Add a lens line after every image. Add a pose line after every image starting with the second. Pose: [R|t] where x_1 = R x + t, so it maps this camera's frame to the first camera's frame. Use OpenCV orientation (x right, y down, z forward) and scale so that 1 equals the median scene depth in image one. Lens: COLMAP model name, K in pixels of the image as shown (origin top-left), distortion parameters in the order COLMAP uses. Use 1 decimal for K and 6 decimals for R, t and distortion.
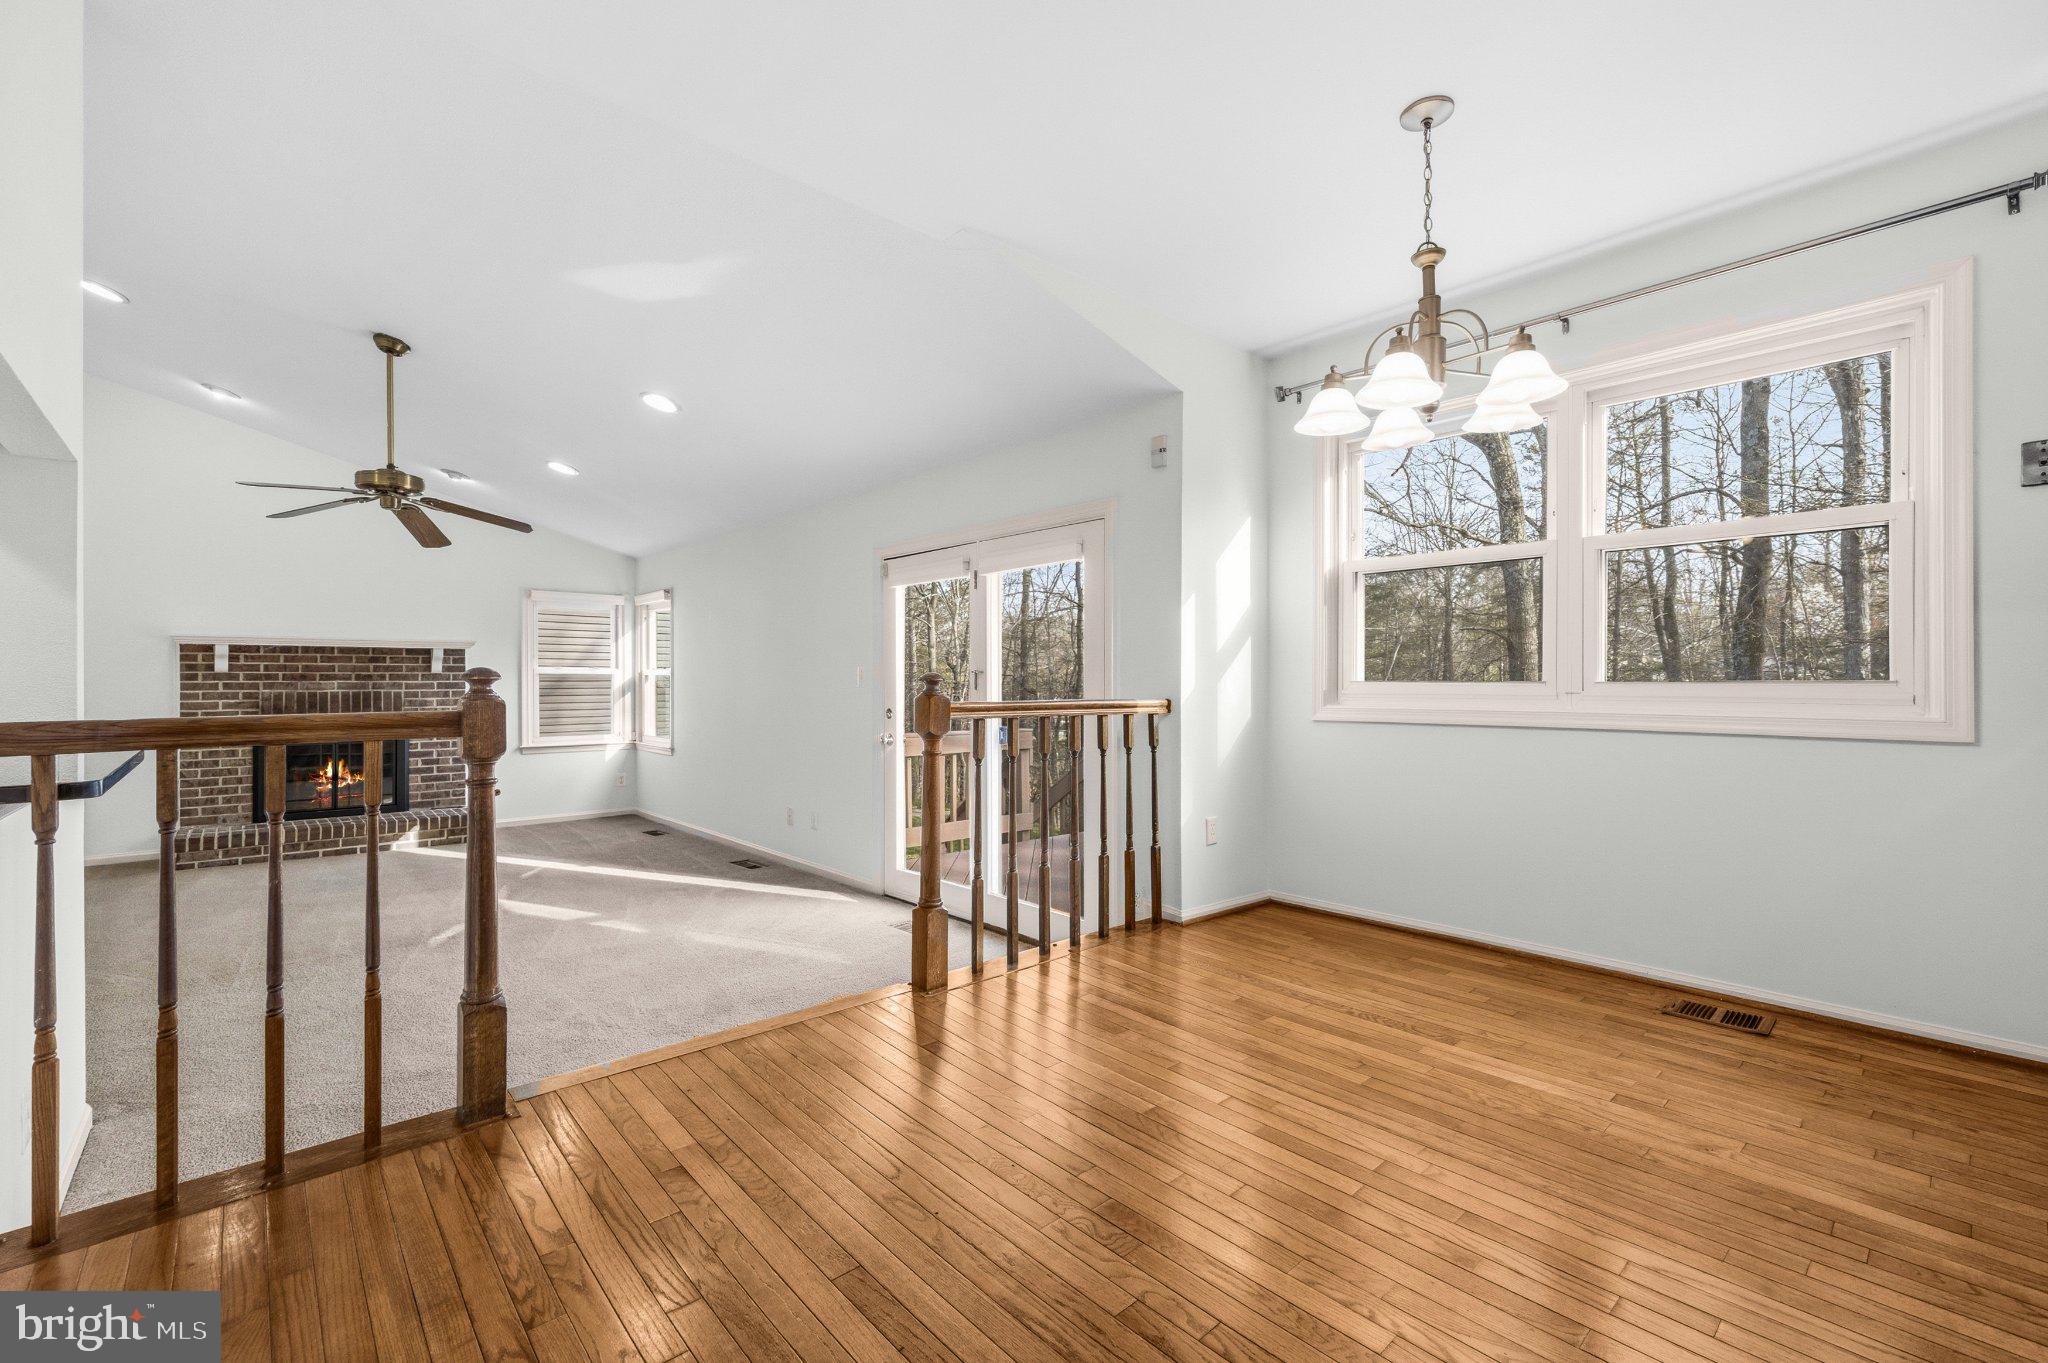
lens RADIAL K [[892.7, 0, 1029.9], [0, 892.7, 679.7], [0, 0, 1]] dist [0.002687, 0.000827]
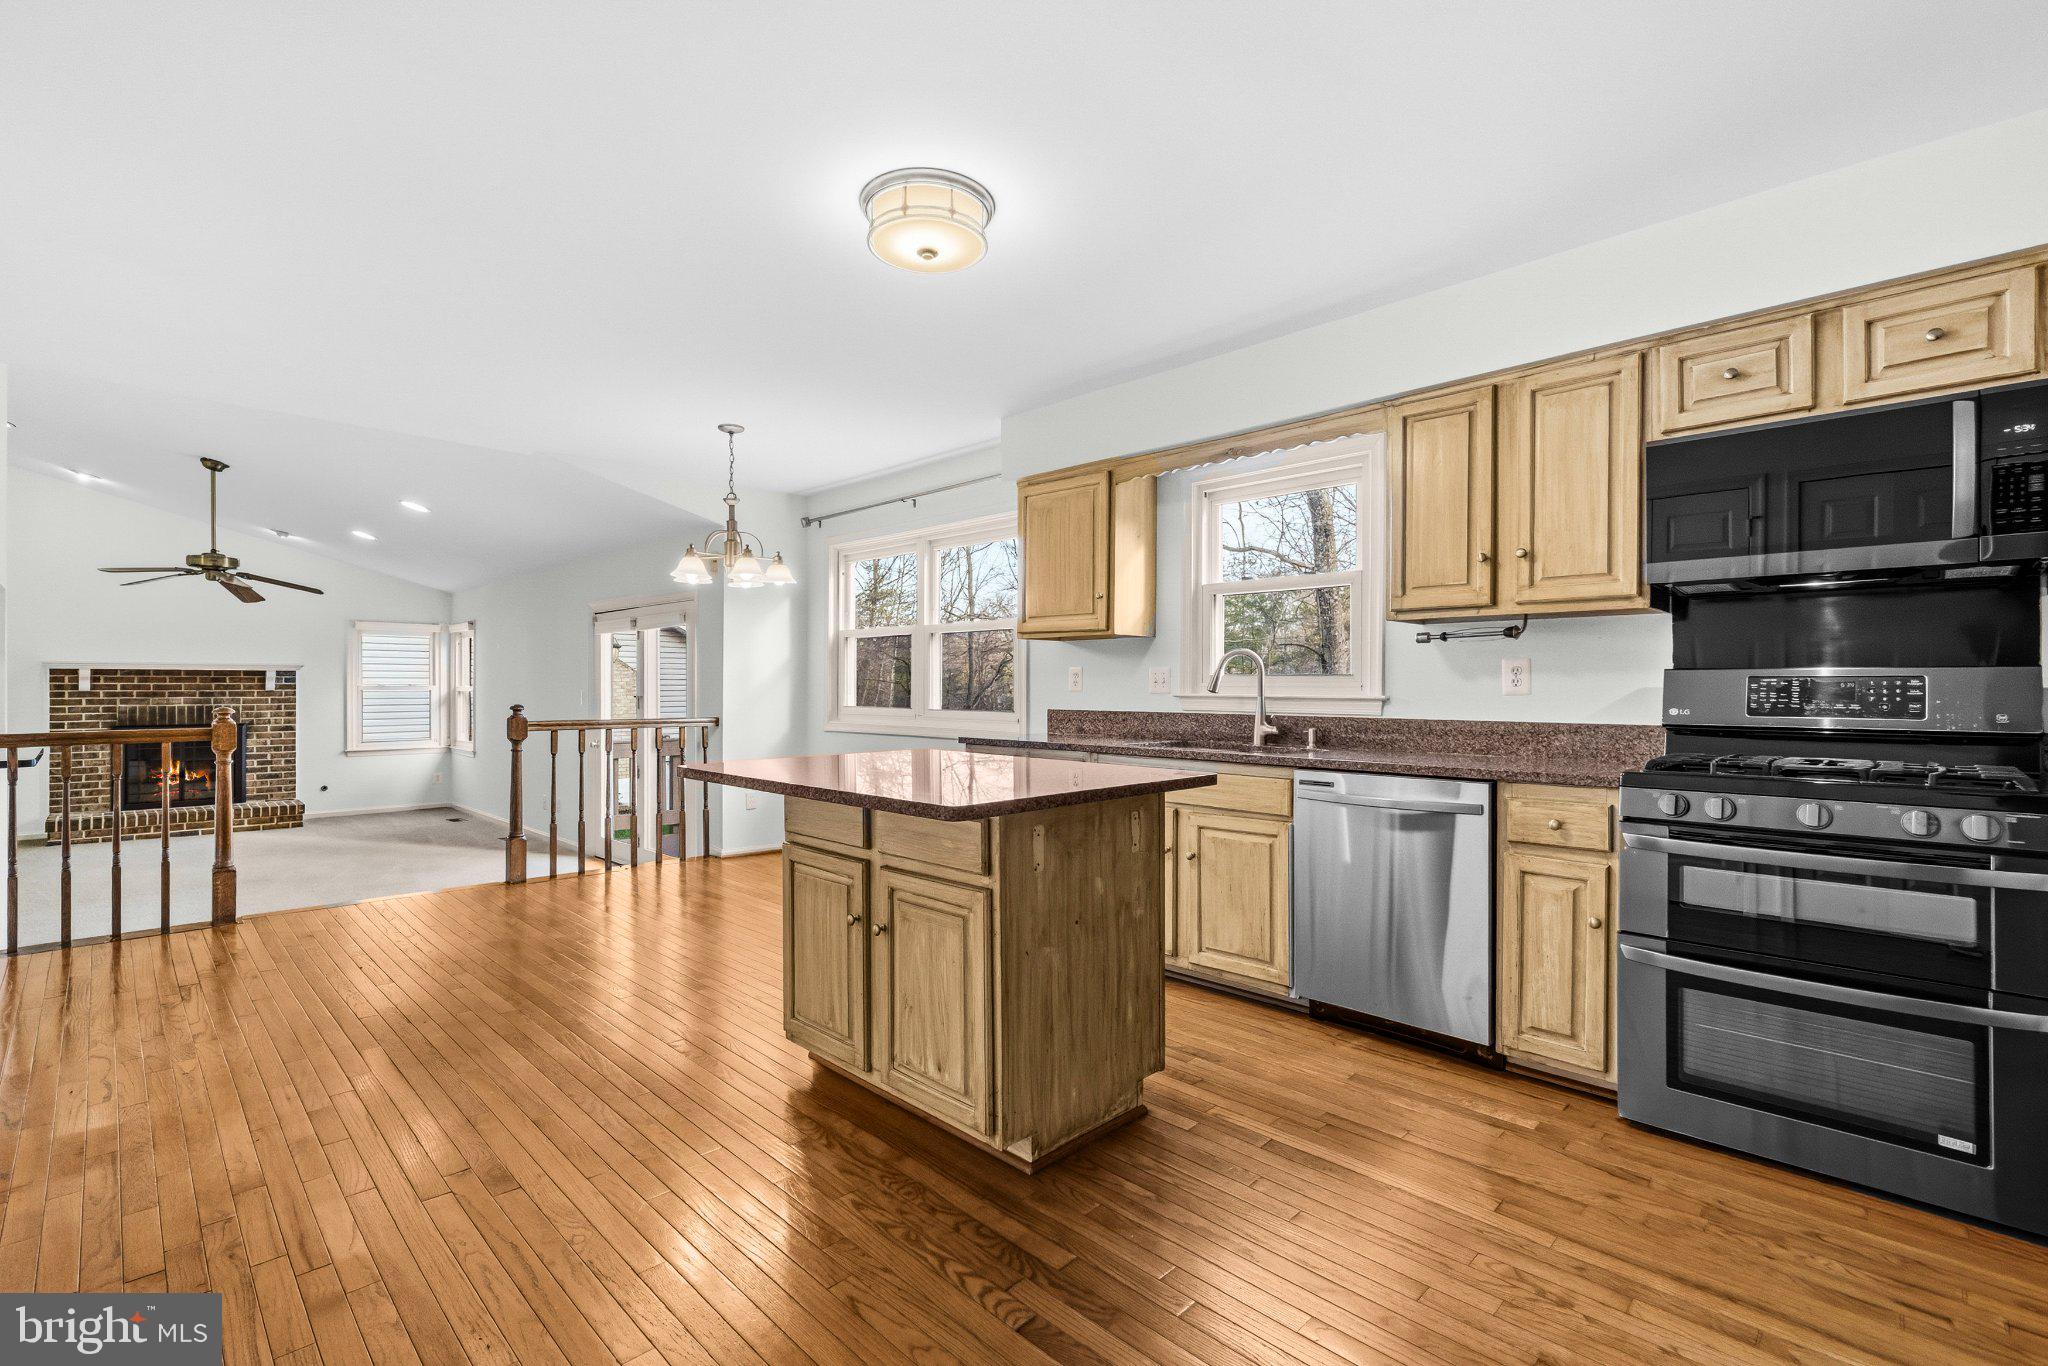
lens RADIAL K [[916.9, 0, 1018.0], [0, 916.9, 687.1], [0, 0, 1]] dist [0.000624, 0.001219]
pose [[0.998090, 0.003709, 0.061673, 0.329074], [-0.003846, 0.999990, 0.002111, -0.021646], [-0.061665, -0.002344, 0.998094, -0.372698]]
